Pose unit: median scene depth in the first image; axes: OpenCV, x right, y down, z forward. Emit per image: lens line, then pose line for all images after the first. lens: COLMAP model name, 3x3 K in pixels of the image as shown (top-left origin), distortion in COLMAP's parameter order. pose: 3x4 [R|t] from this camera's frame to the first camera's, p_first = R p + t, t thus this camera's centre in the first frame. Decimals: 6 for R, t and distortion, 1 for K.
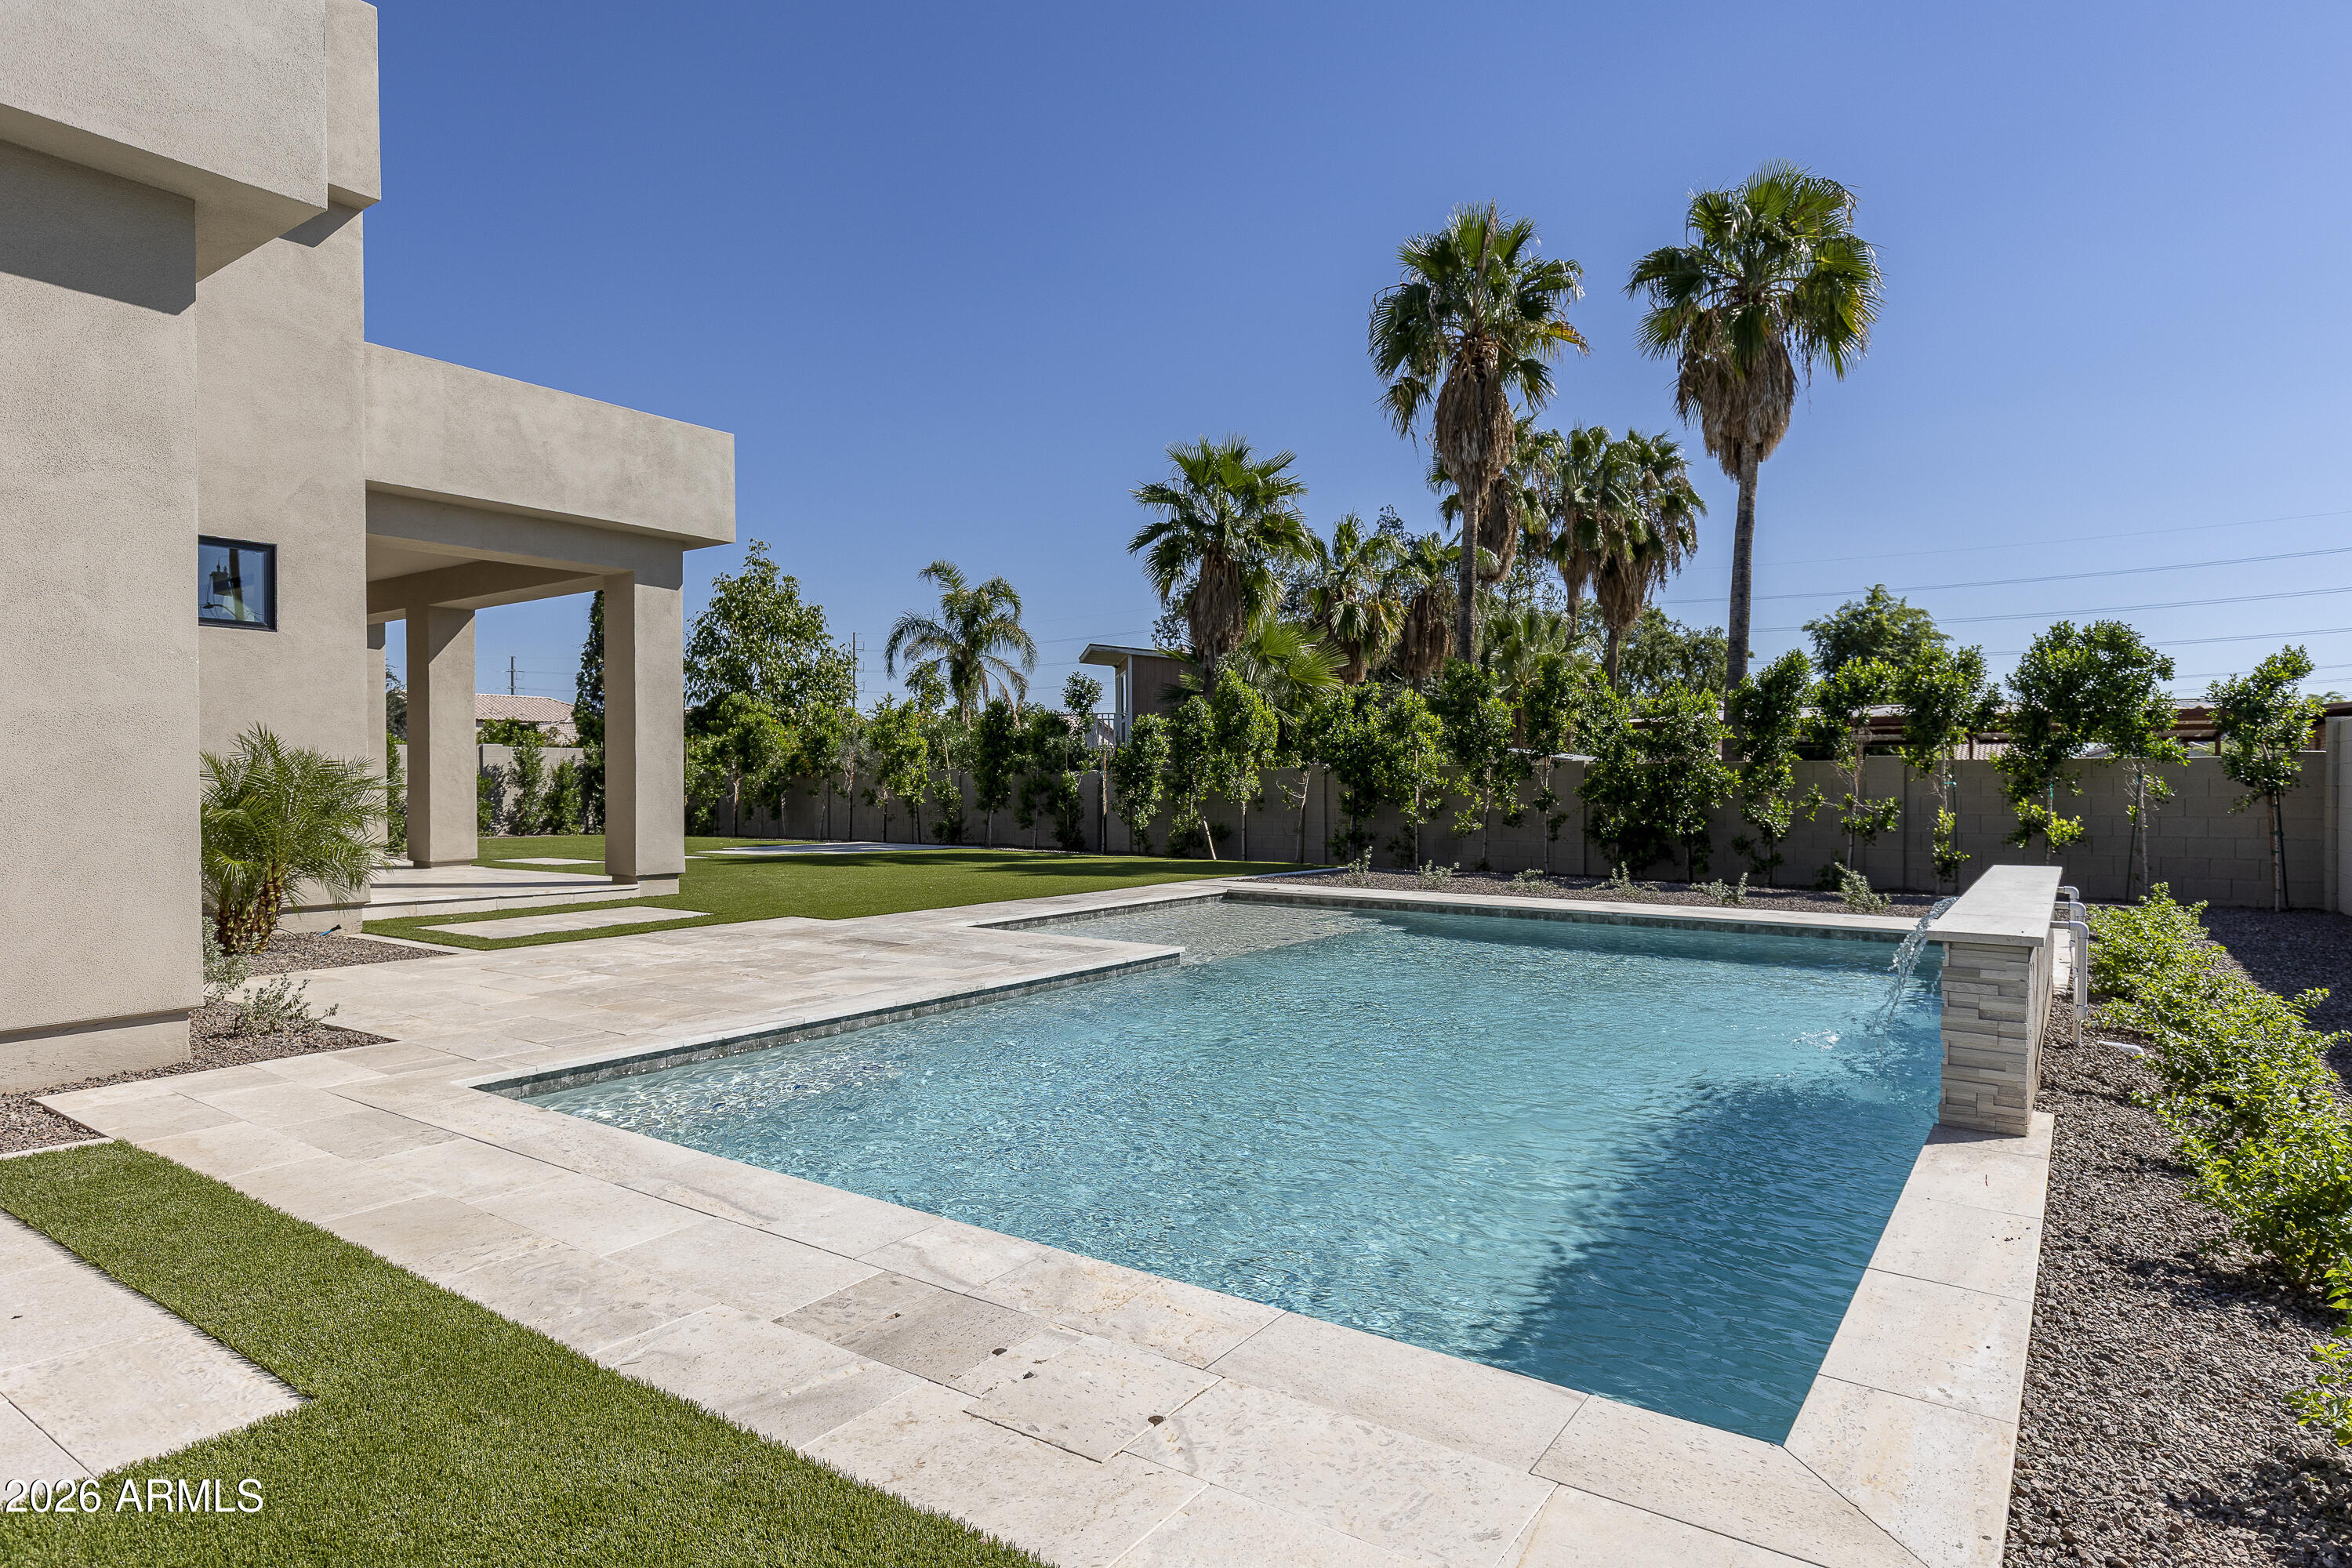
lens RADIAL K [[1334.6, 0, 1176.0], [0, 1334.6, 784.0], [0, 0, 1]] dist [-0.001374, -0.000278]
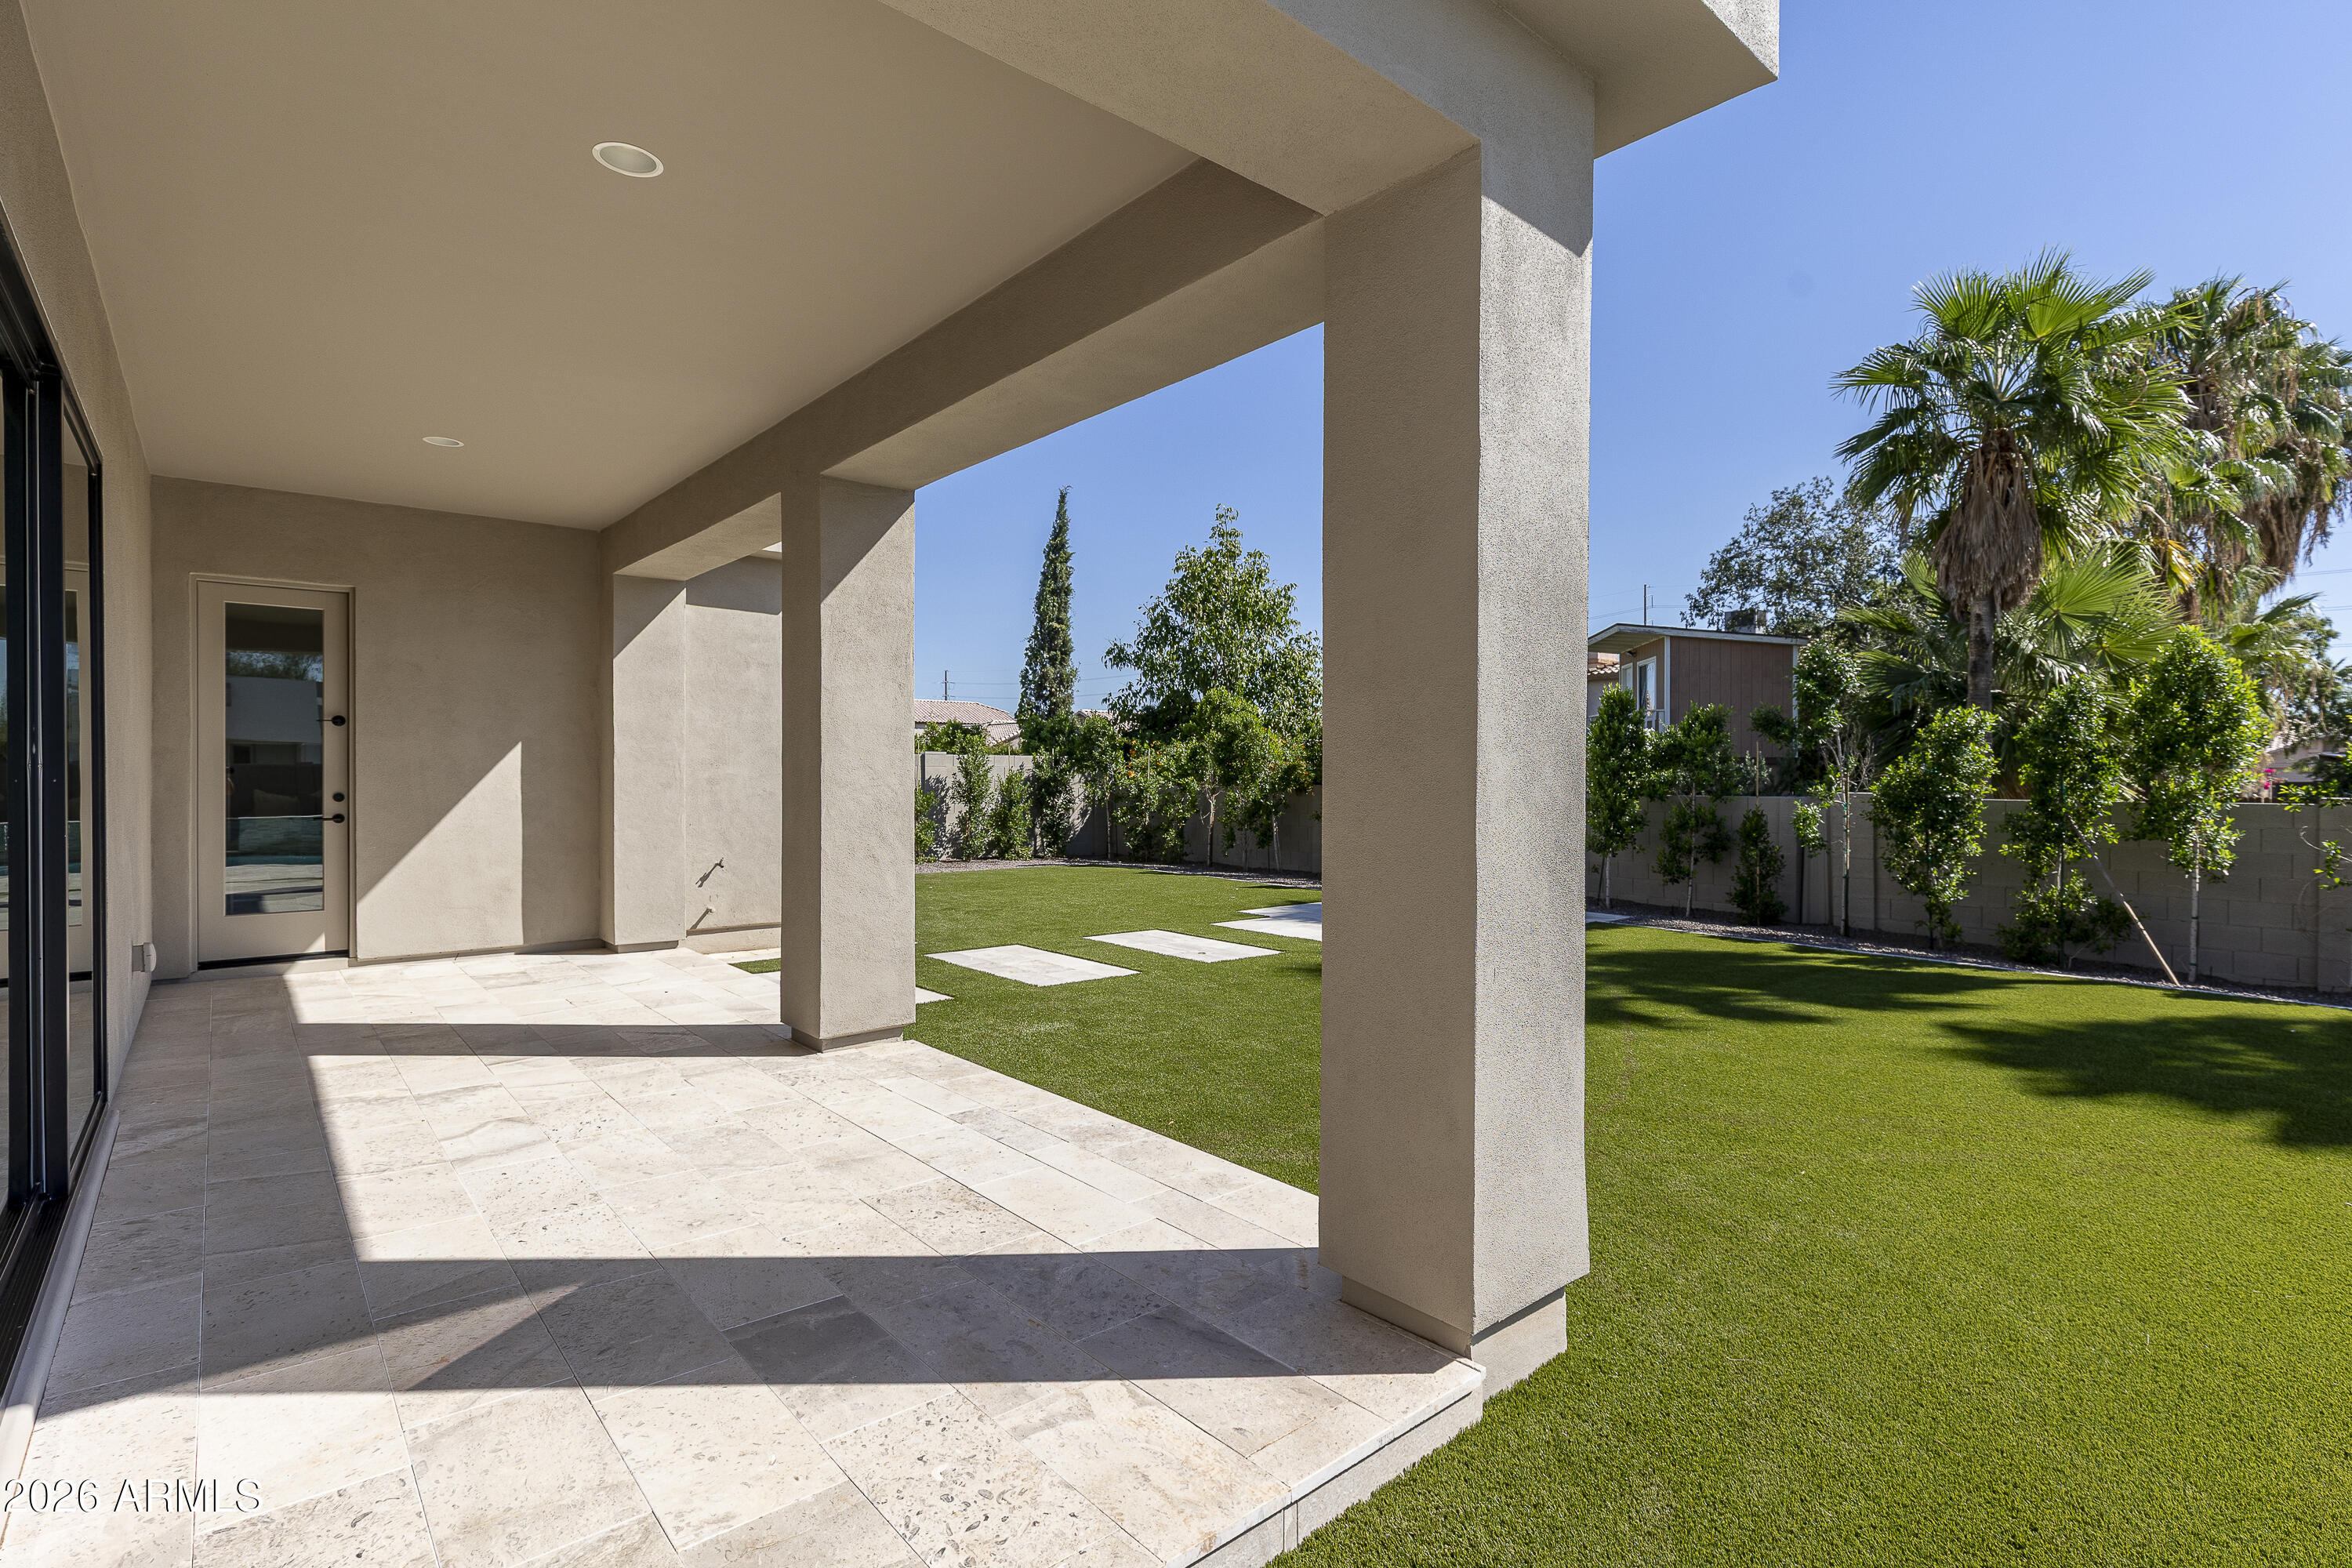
lens RADIAL K [[1063.2, 0, 1176.0], [0, 1063.2, 784.0], [0, 0, 1]] dist [0.006528, -0.000442]
pose [[0.970323, 0.009100, -0.241640, -0.197437], [-0.006342, 0.999906, 0.012188, -0.018254], [0.241728, -0.010294, 0.970290, 0.375961]]
